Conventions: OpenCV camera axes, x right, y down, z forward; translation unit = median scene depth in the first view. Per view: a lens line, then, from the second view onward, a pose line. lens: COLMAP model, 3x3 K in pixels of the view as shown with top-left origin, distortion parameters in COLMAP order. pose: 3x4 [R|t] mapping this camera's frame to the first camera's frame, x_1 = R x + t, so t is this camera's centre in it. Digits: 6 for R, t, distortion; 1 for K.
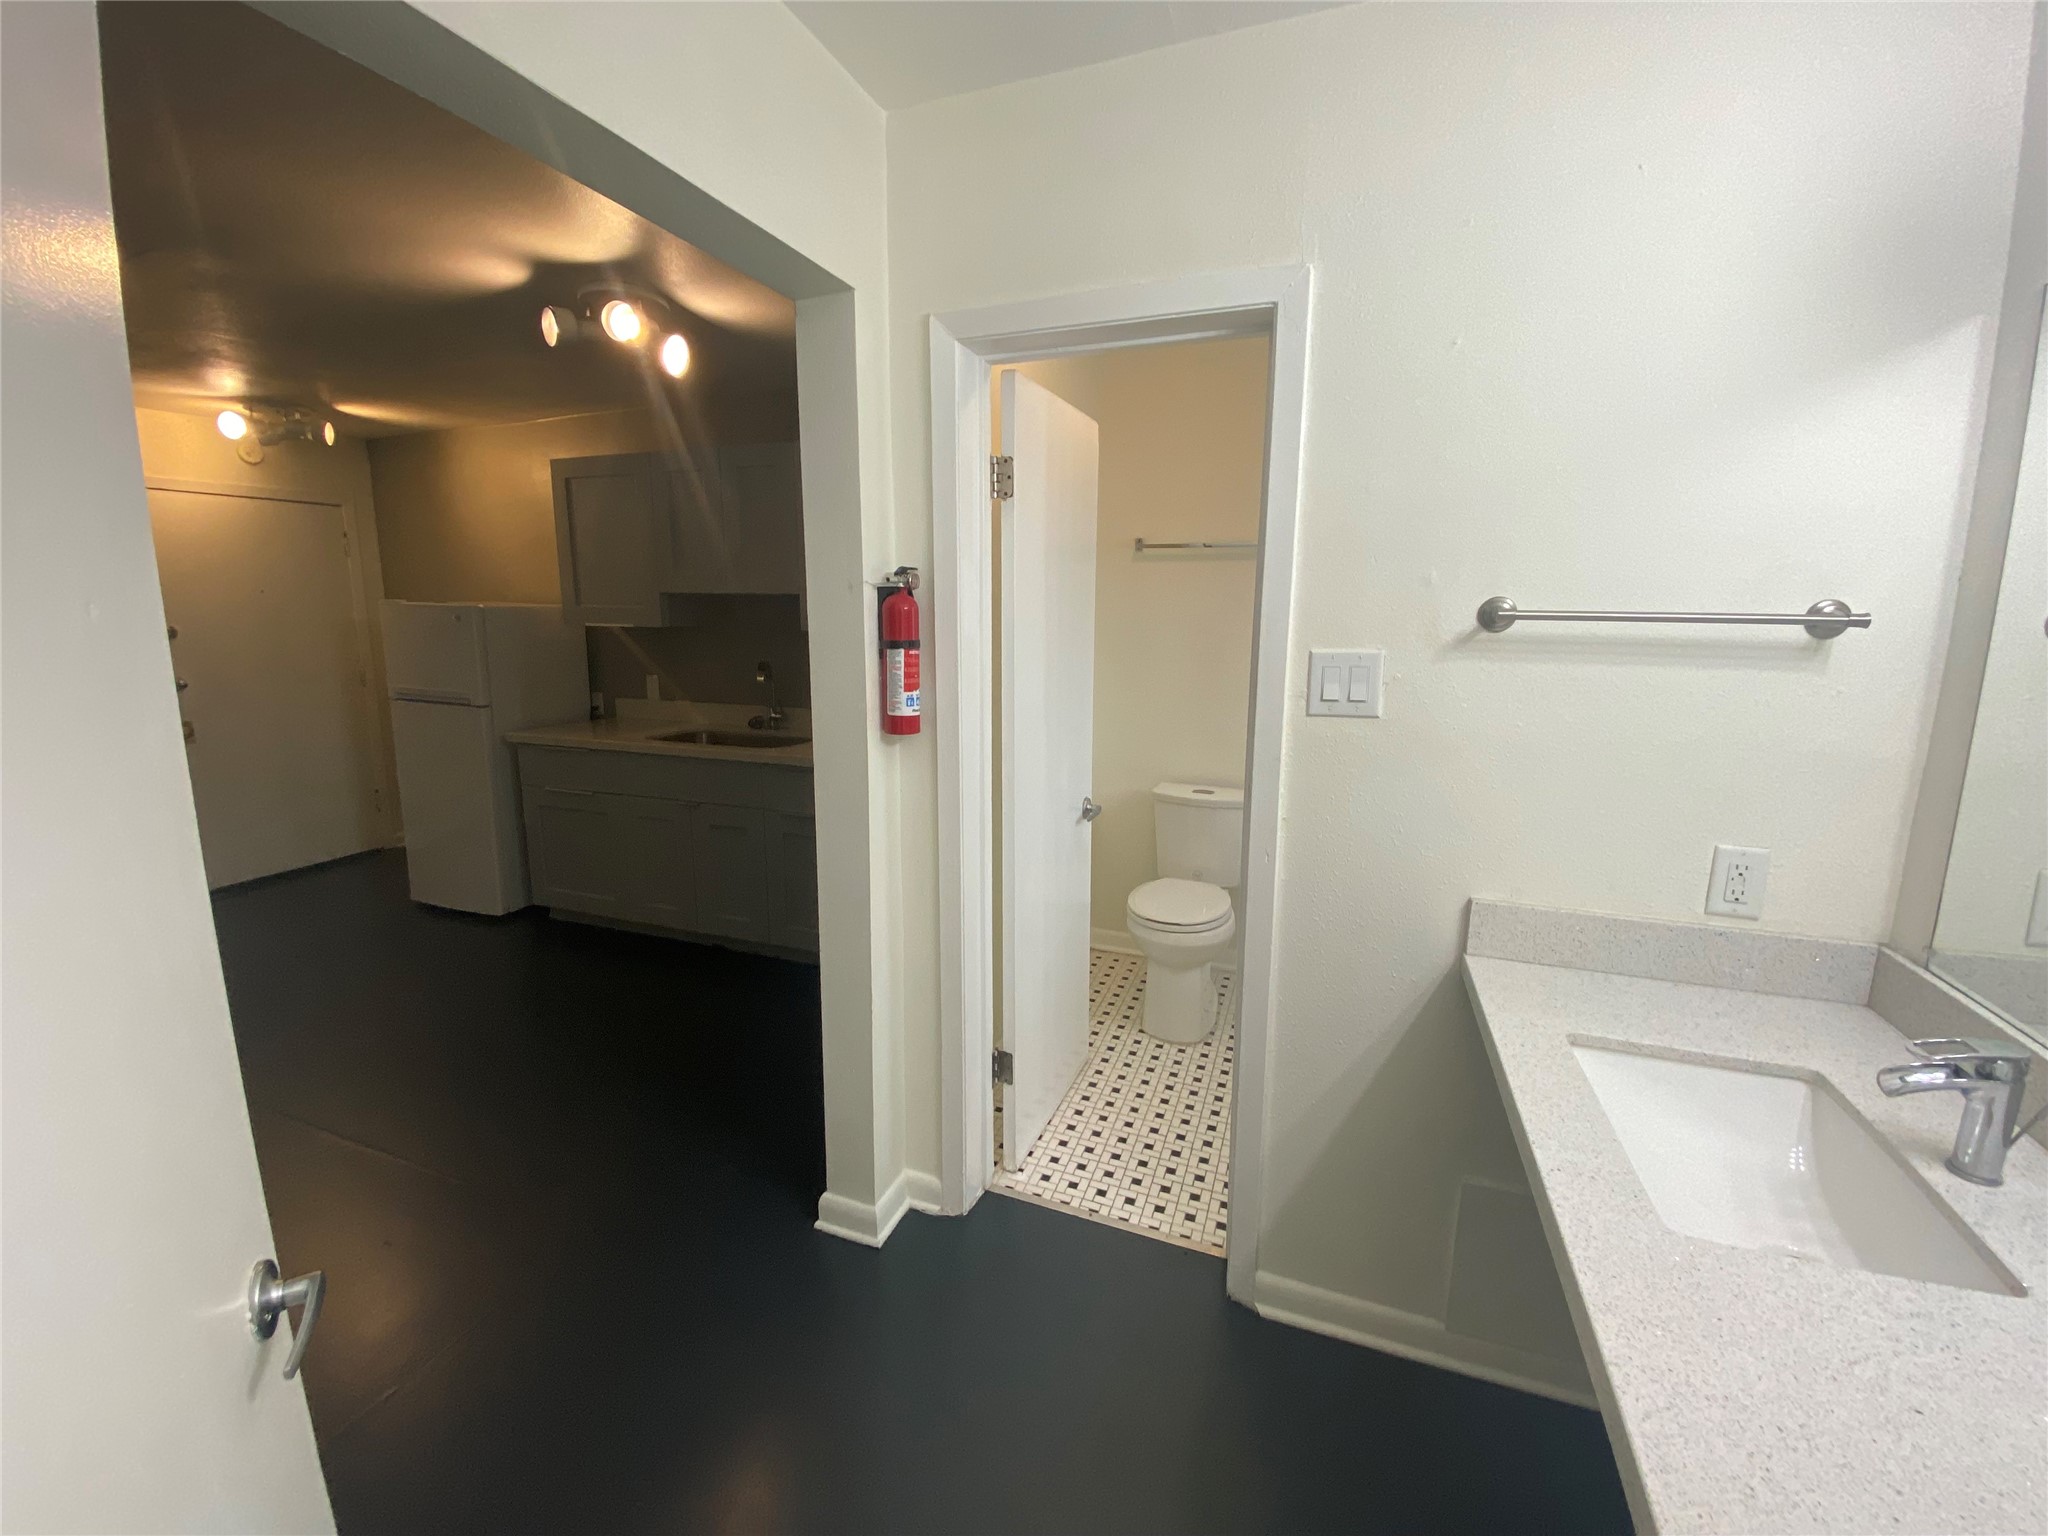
lens RADIAL K [[833.4, 0, 1026.0], [0, 833.4, 754.7], [0, 0, 1]] dist [0.001600, -0.009035]
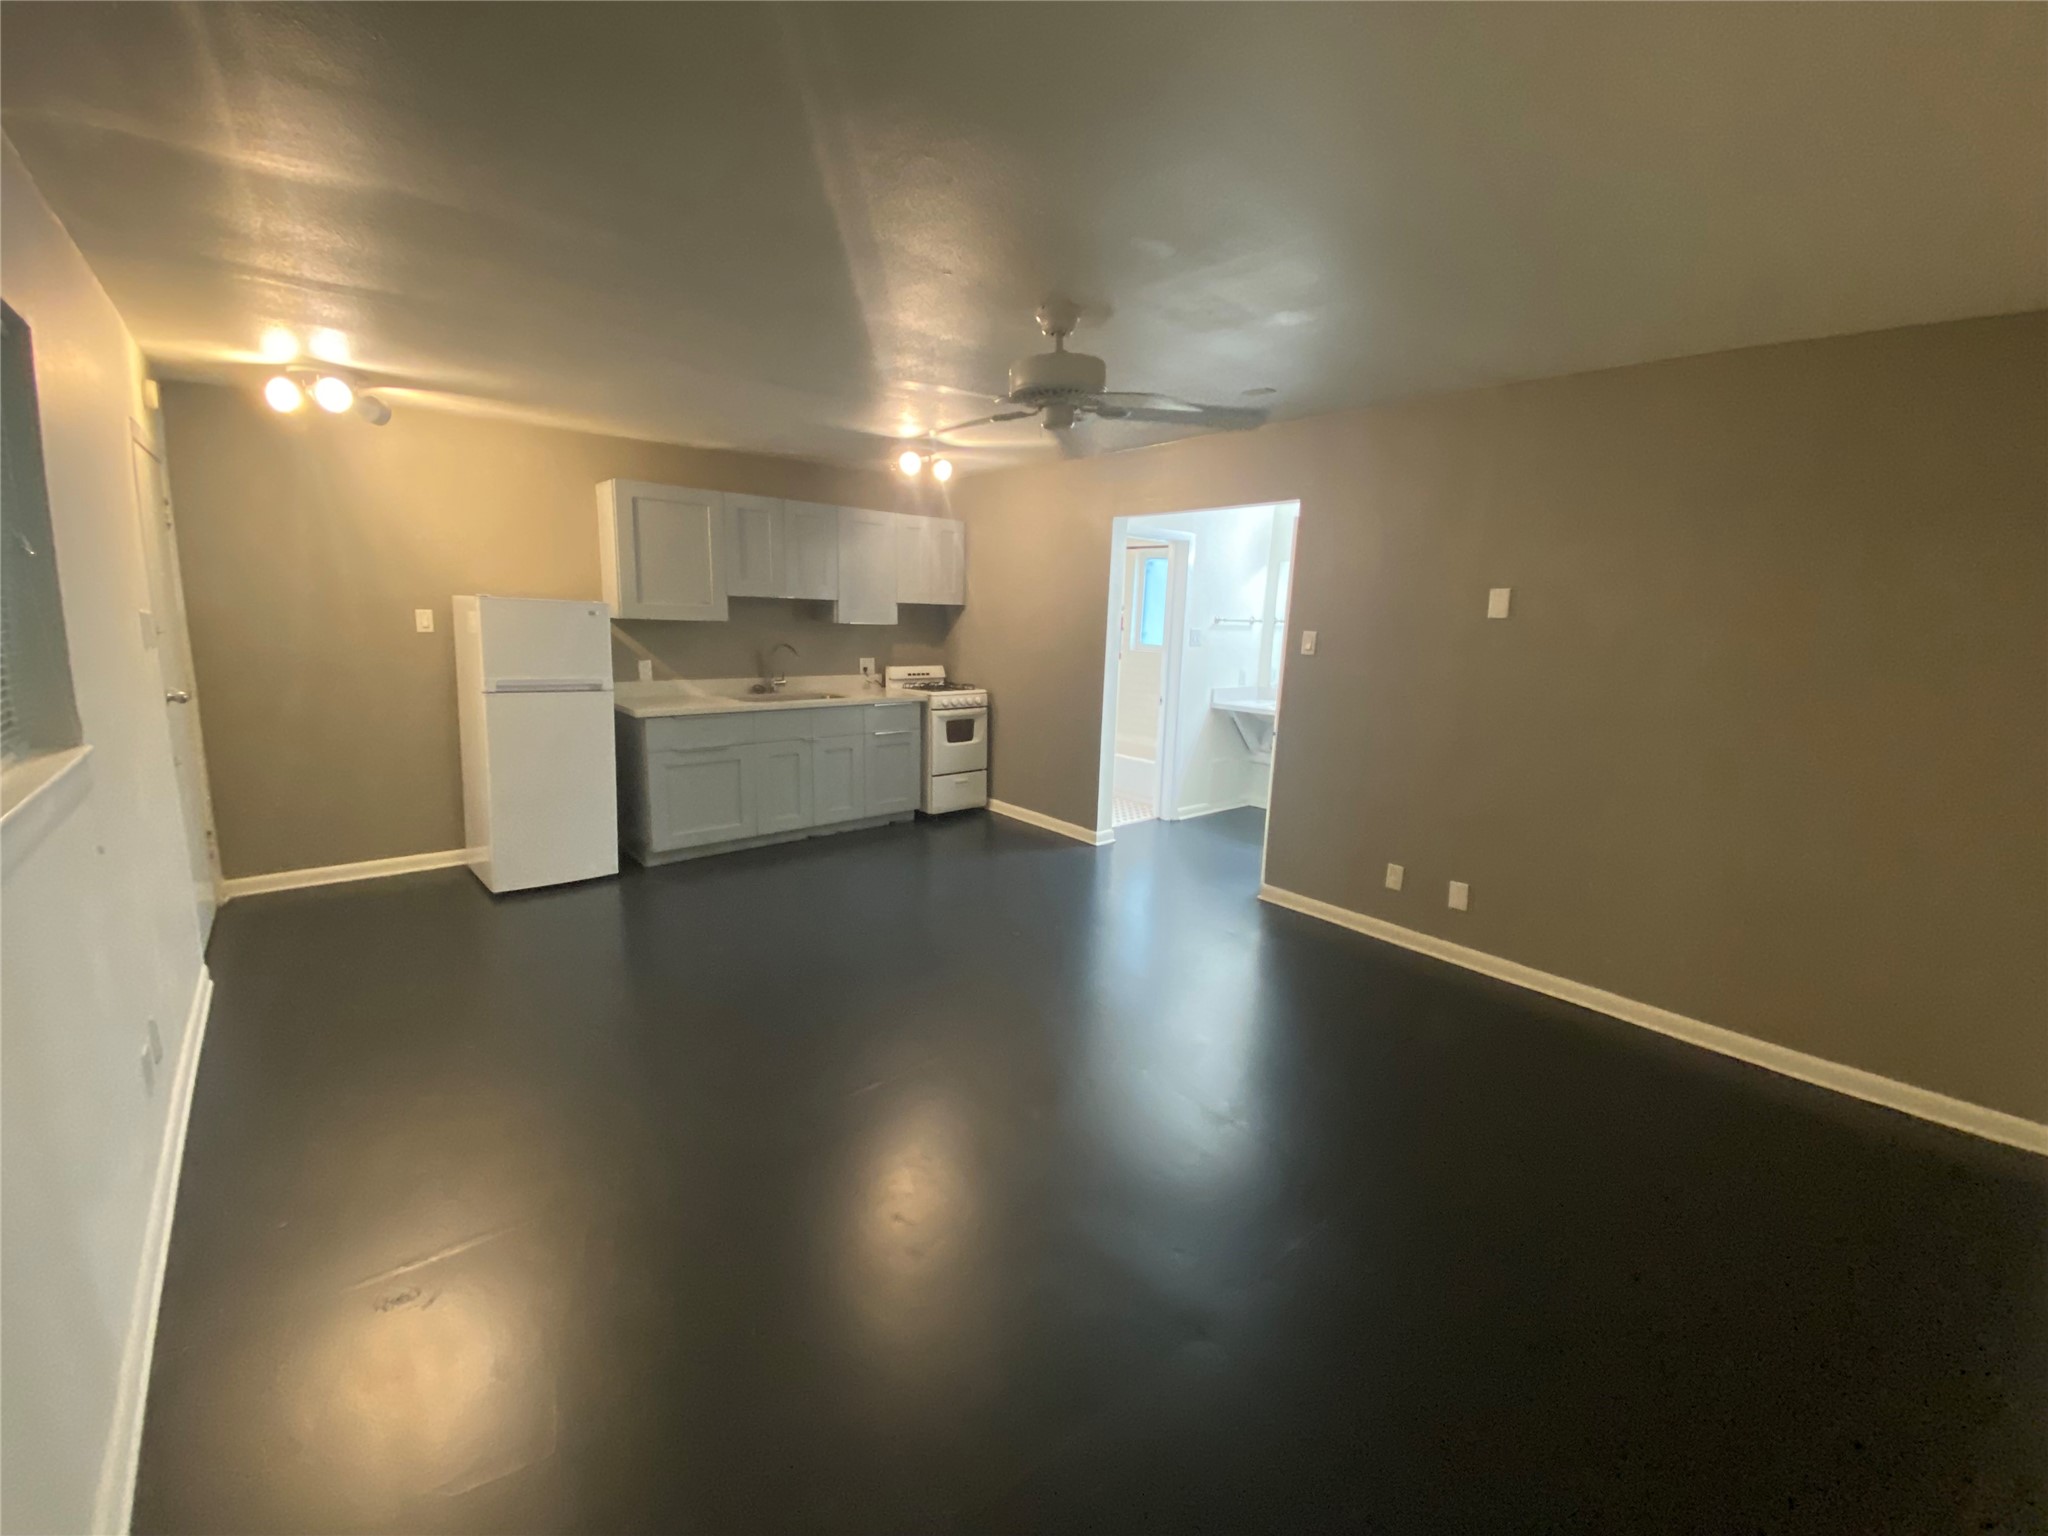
lens RADIAL K [[826.4, 0, 1015.8], [0, 826.4, 757.8], [0, 0, 1]] dist [0.054342, -0.045232]
pose [[0.485141, -0.141573, 0.862899, -1.357984], [0.128790, 0.987614, 0.089625, 0.006532], [-0.864899, 0.067652, 0.497365, -0.070866]]
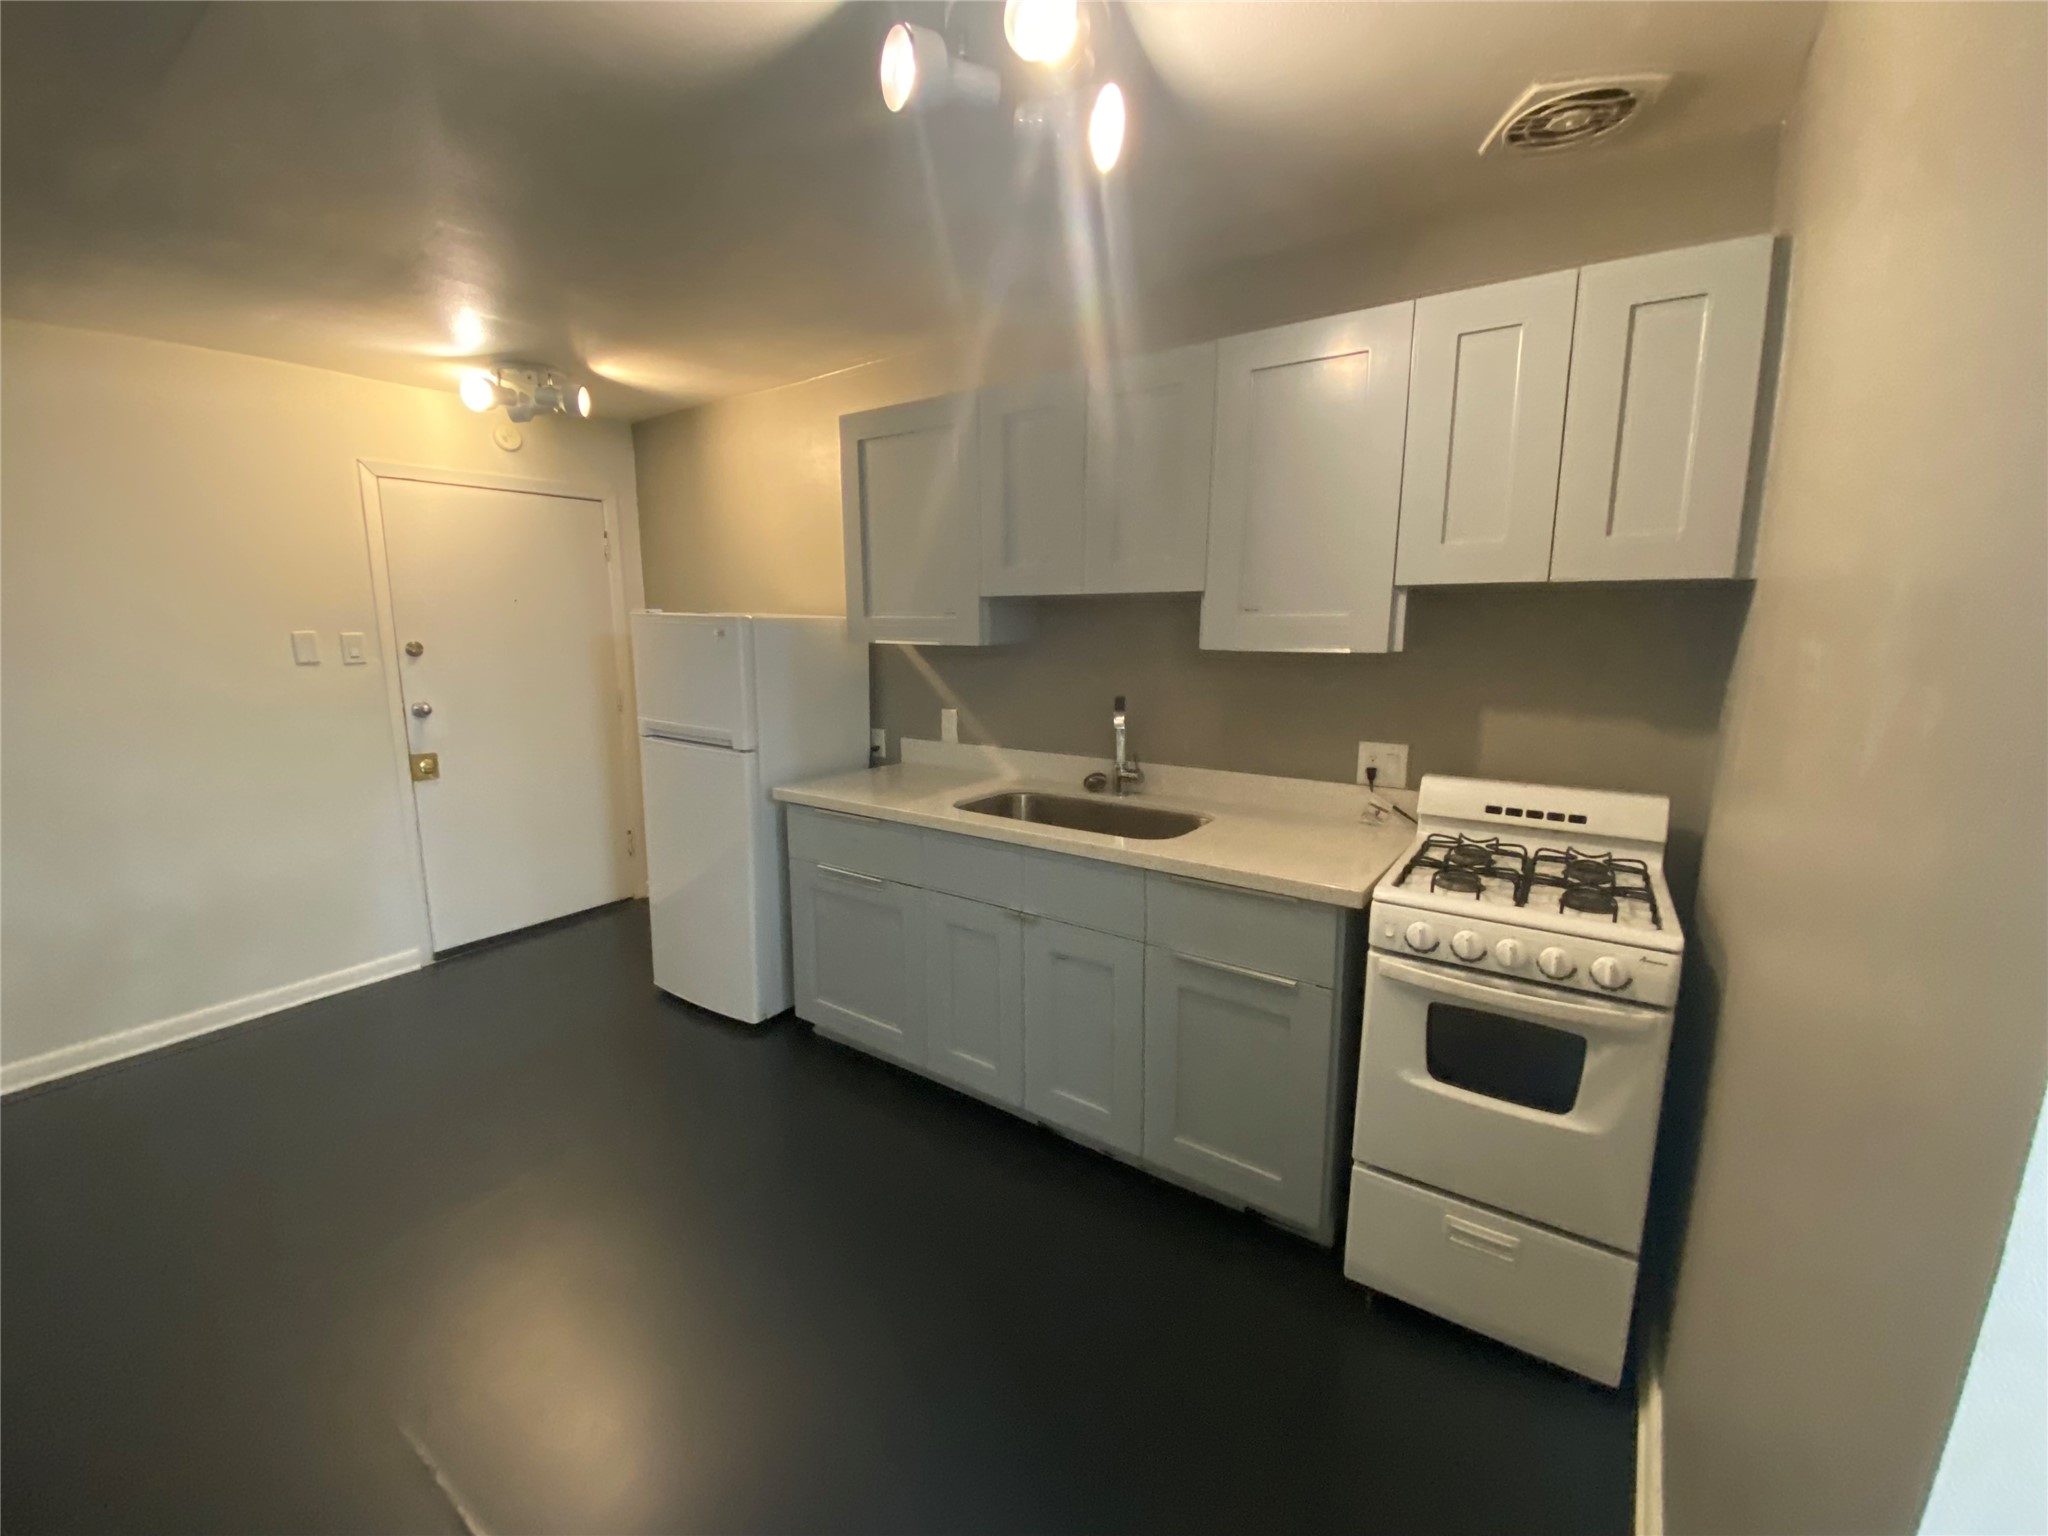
lens RADIAL K [[826.4, 0, 1015.8], [0, 826.4, 757.8], [0, 0, 1]] dist [0.054342, -0.045232]
pose [[0.968300, 0.033058, -0.247593, -0.221481], [-0.035536, 0.999353, -0.005545, -0.053490], [0.247250, 0.014168, 0.968848, 0.318680]]
